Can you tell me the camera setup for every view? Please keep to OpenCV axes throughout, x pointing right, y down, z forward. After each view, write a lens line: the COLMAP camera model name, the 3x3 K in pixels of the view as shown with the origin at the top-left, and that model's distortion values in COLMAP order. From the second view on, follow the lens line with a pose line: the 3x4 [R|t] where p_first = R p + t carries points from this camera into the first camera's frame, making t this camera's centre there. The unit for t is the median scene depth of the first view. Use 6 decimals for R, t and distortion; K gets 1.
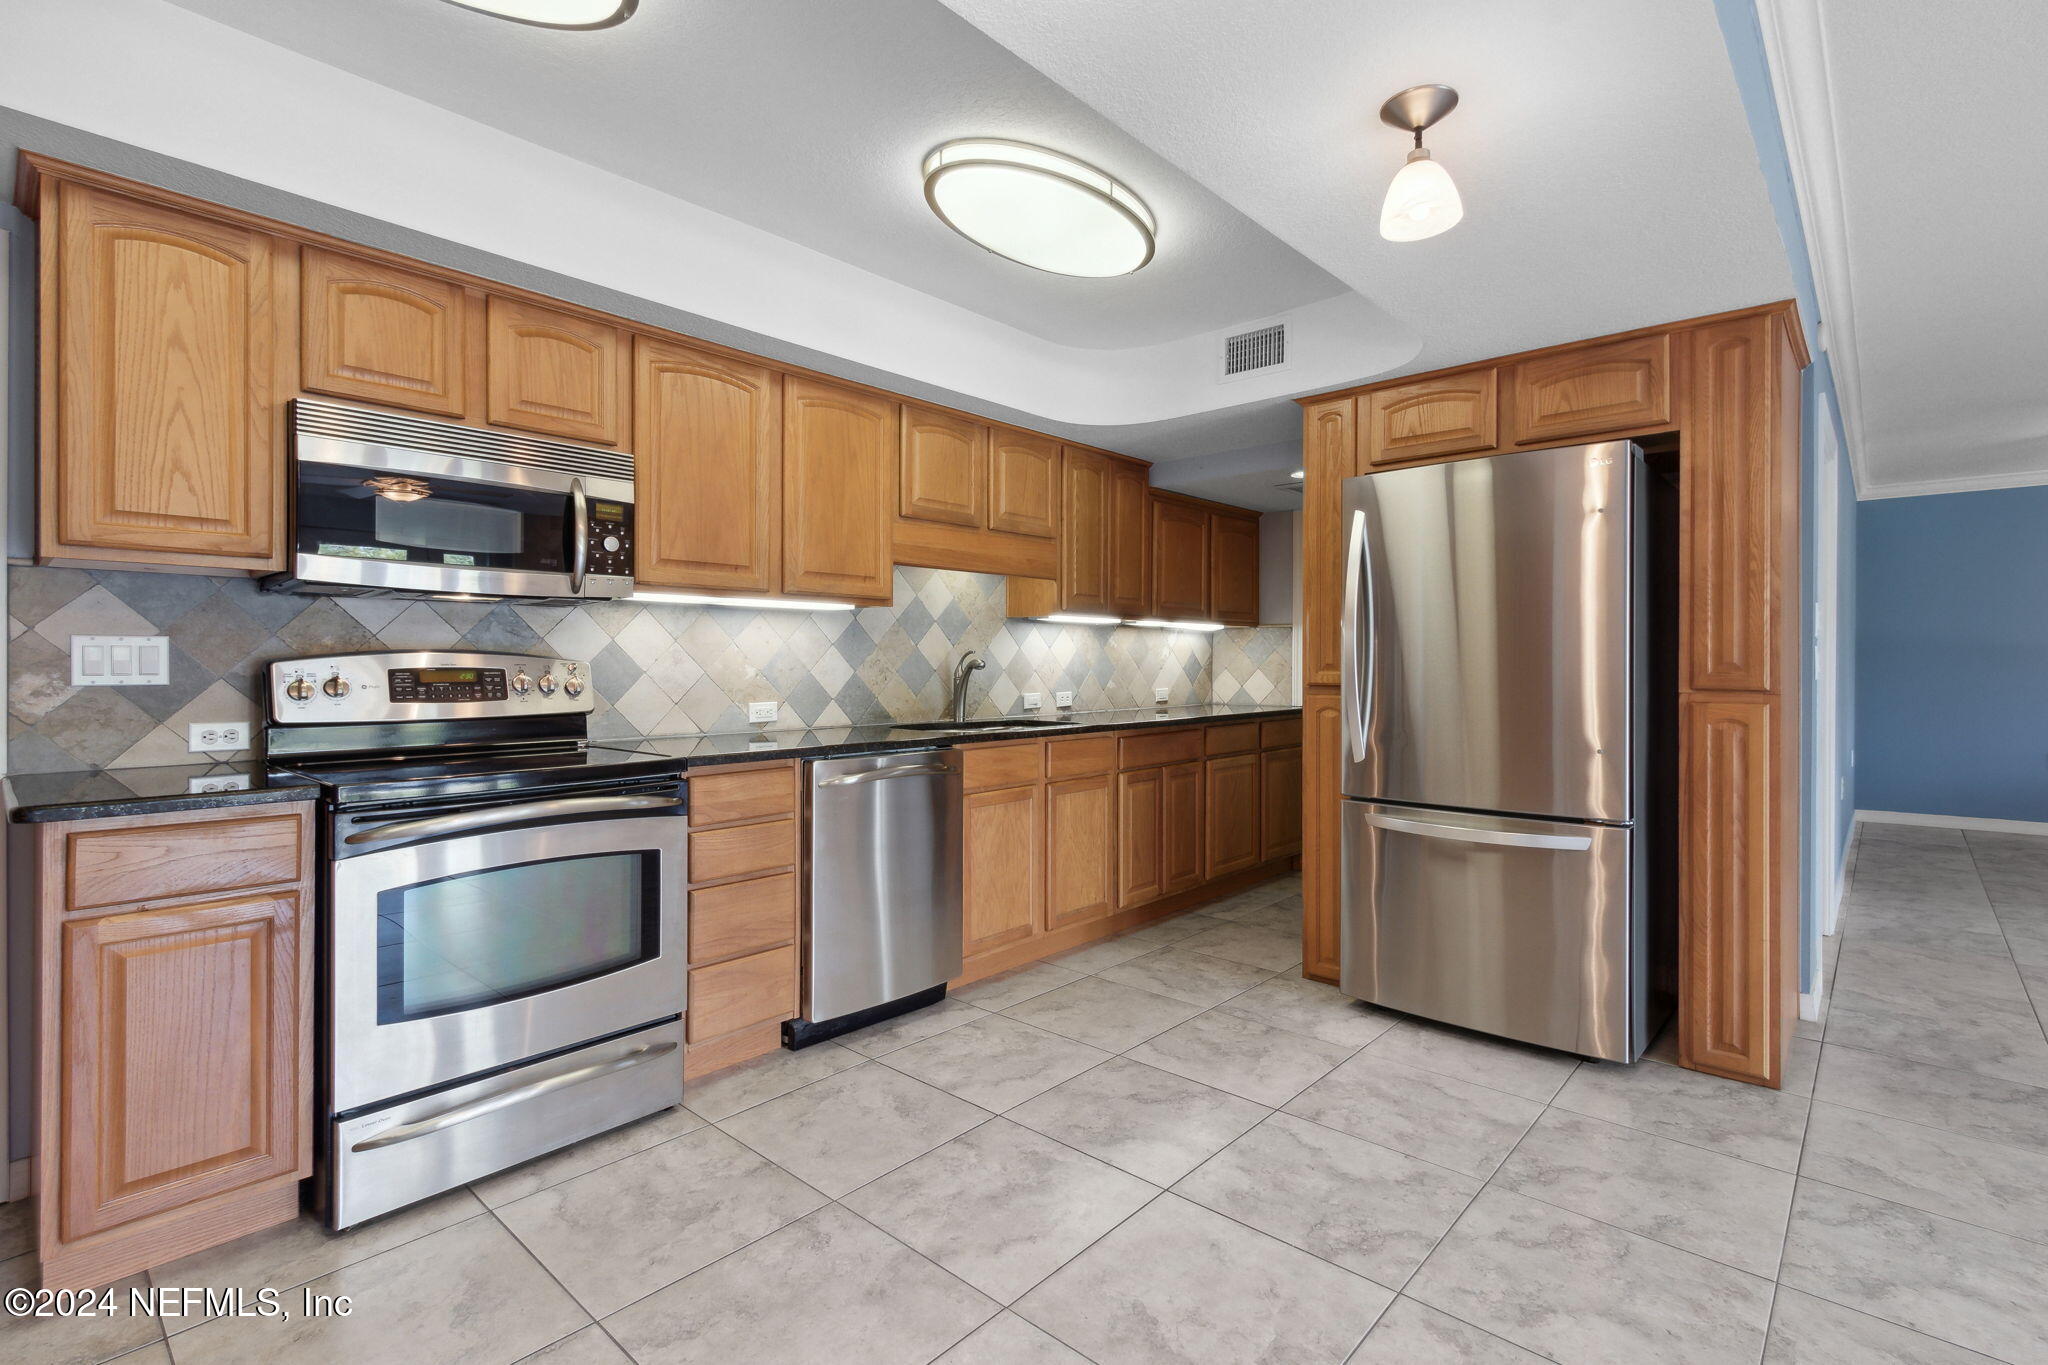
lens RADIAL K [[935.5, 0, 1025.2], [0, 935.5, 672.1], [0, 0, 1]] dist [-0.002493, -0.000205]
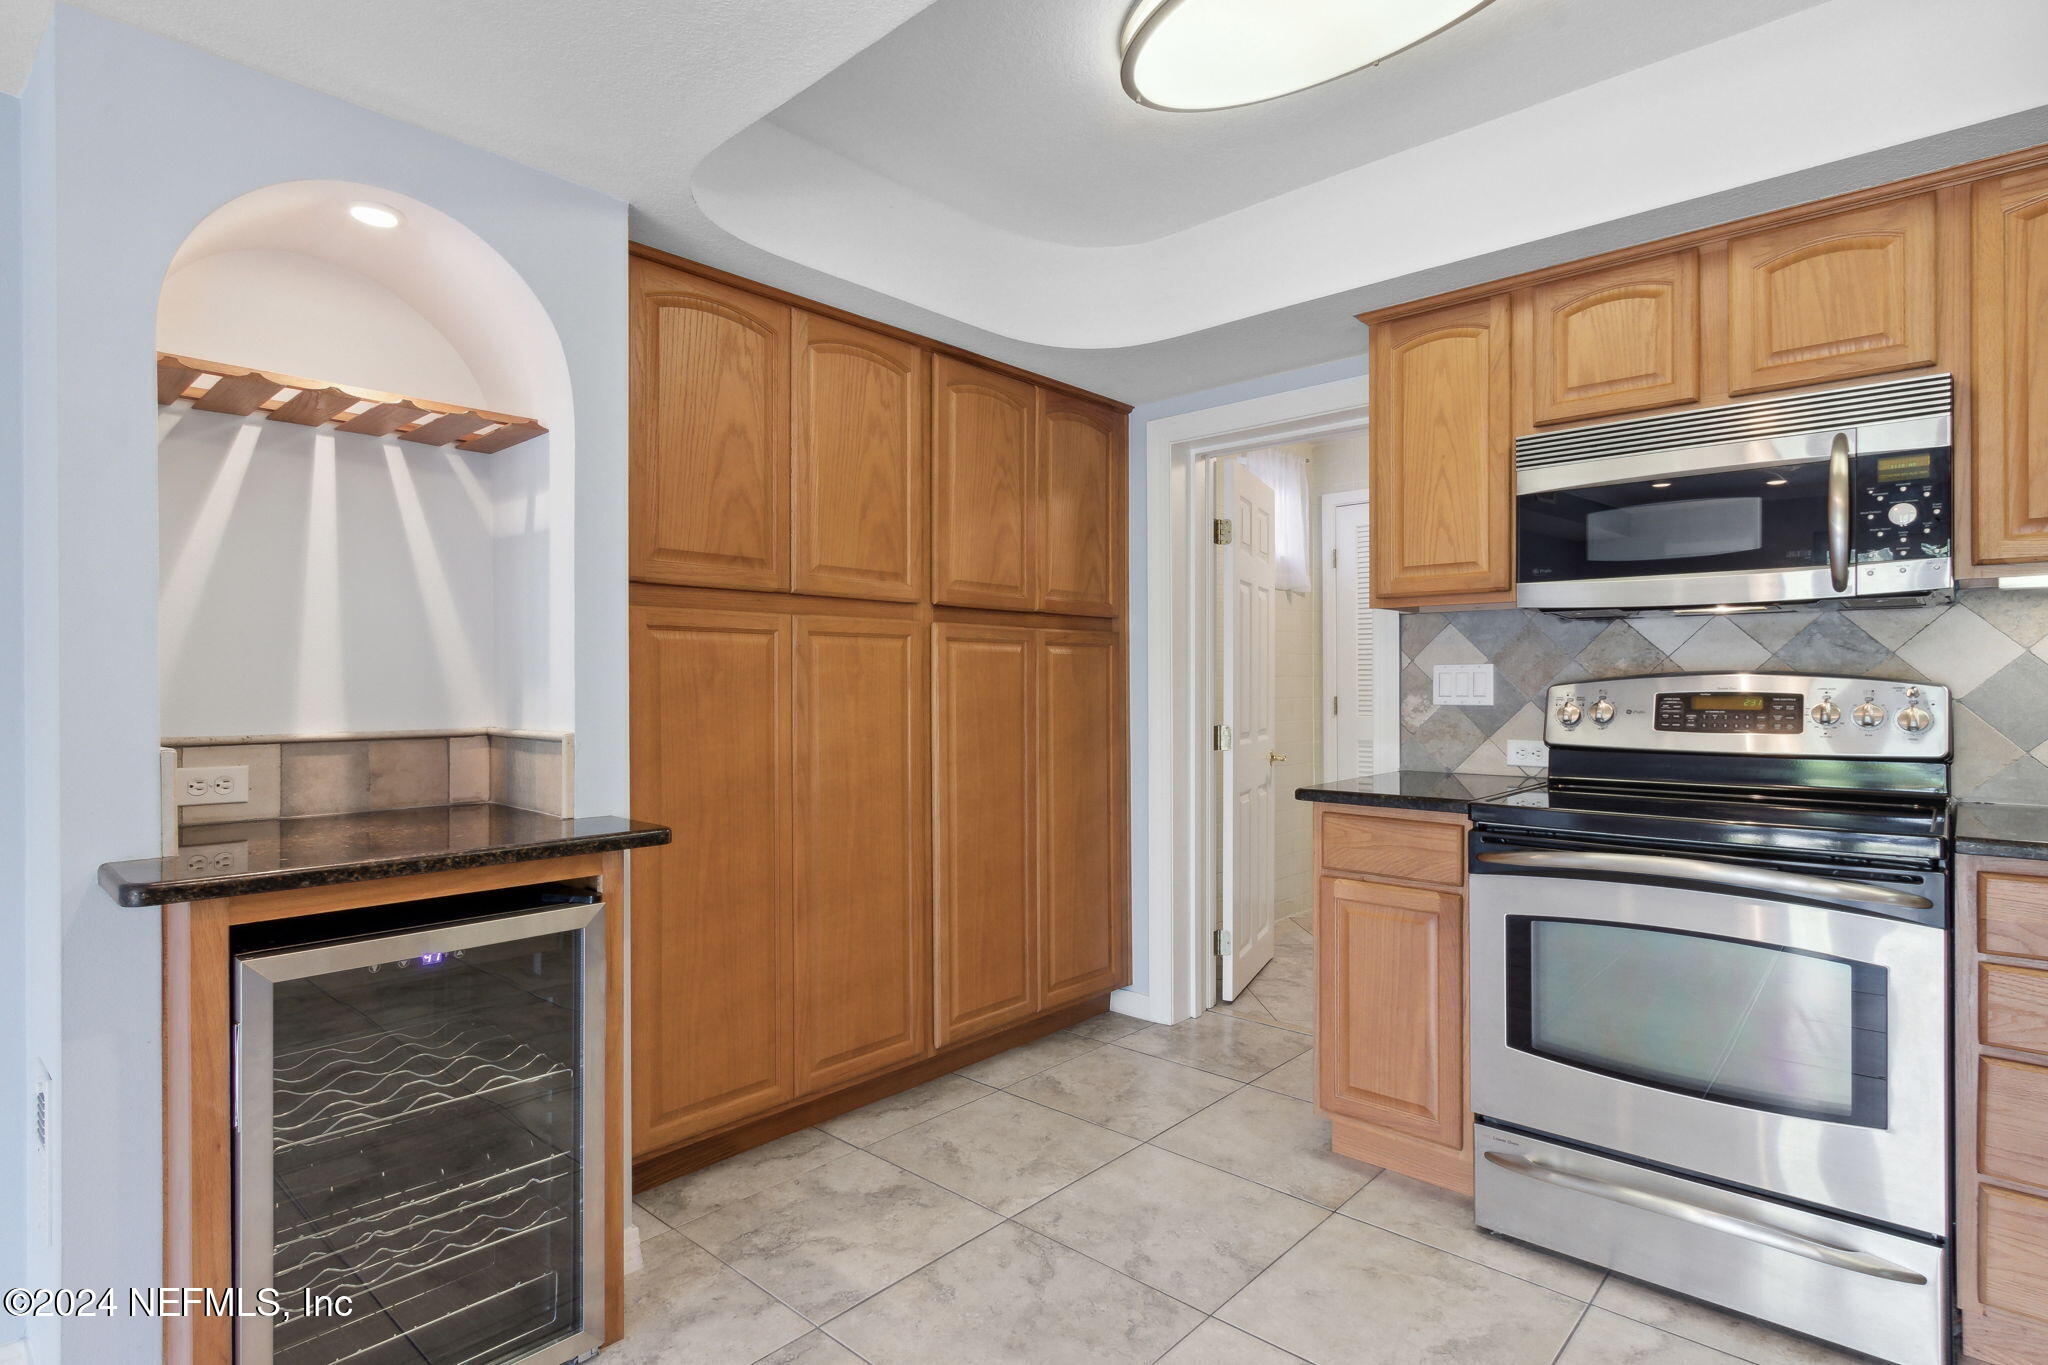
lens RADIAL K [[1035.4, 0, 1020.8], [0, 1035.4, 685.8], [0, 0, 1]] dist [0.003009, 0.000127]
pose [[-0.000151, -0.000667, -1.000000, 0.342383], [-0.010228, 0.999947, -0.000666, -0.003730], [0.999948, 0.010228, -0.000158, 0.376801]]
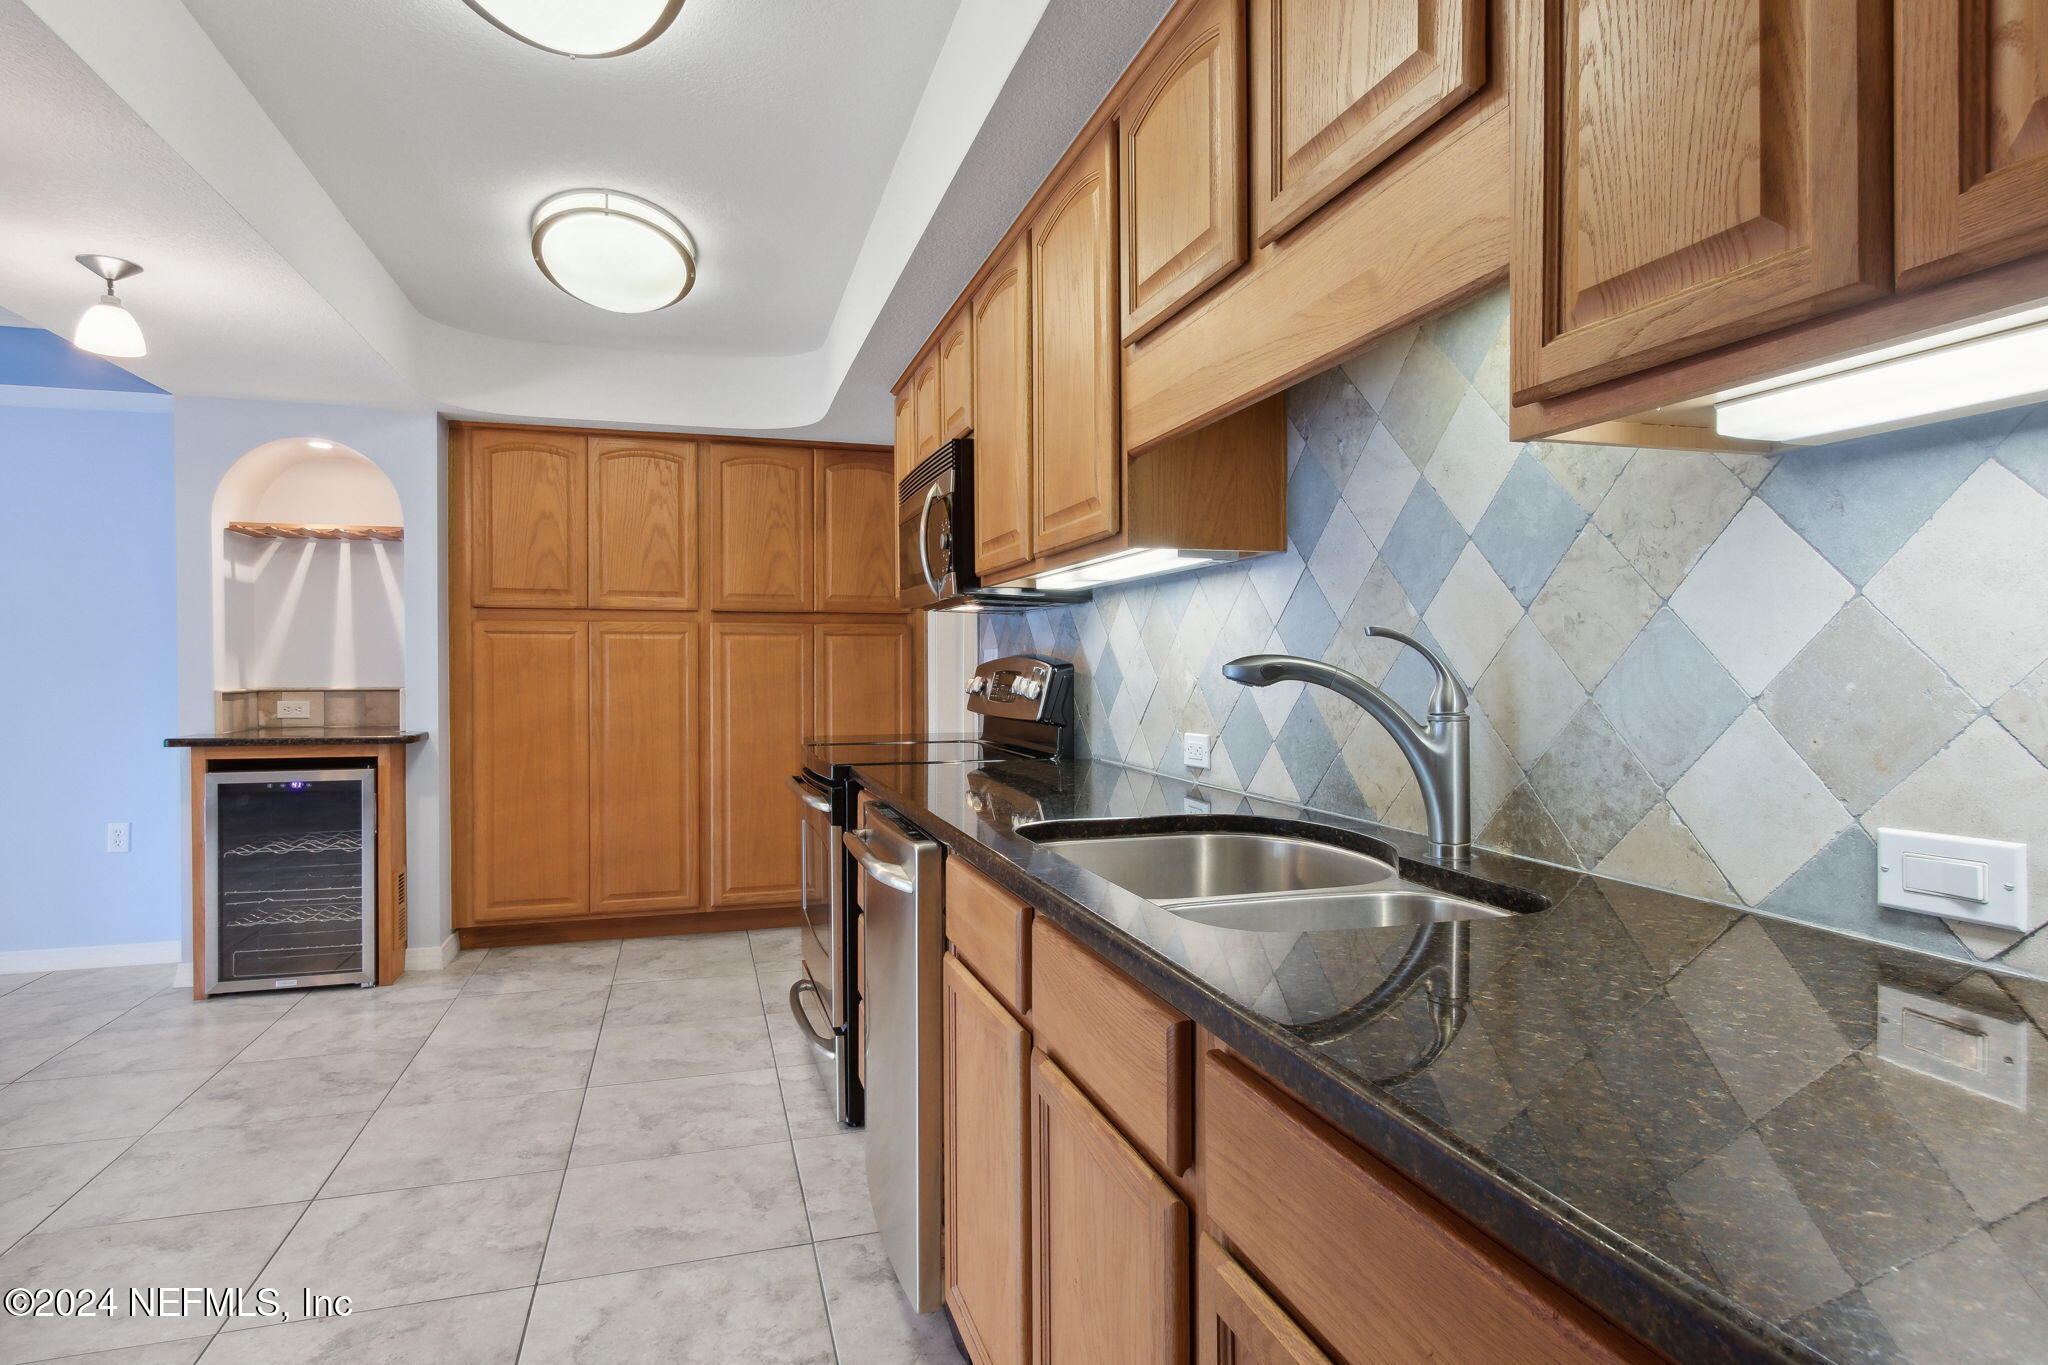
lens RADIAL K [[1094.1, 0, 1026.3], [0, 1094.1, 673.1], [0, 0, 1]] dist [-0.001917, -0.001338]
pose [[-0.501683, 0.003430, -0.865045, 0.520243], [-0.011629, 0.999875, 0.010709, -0.016734], [0.864973, 0.015432, -0.501581, 1.768928]]
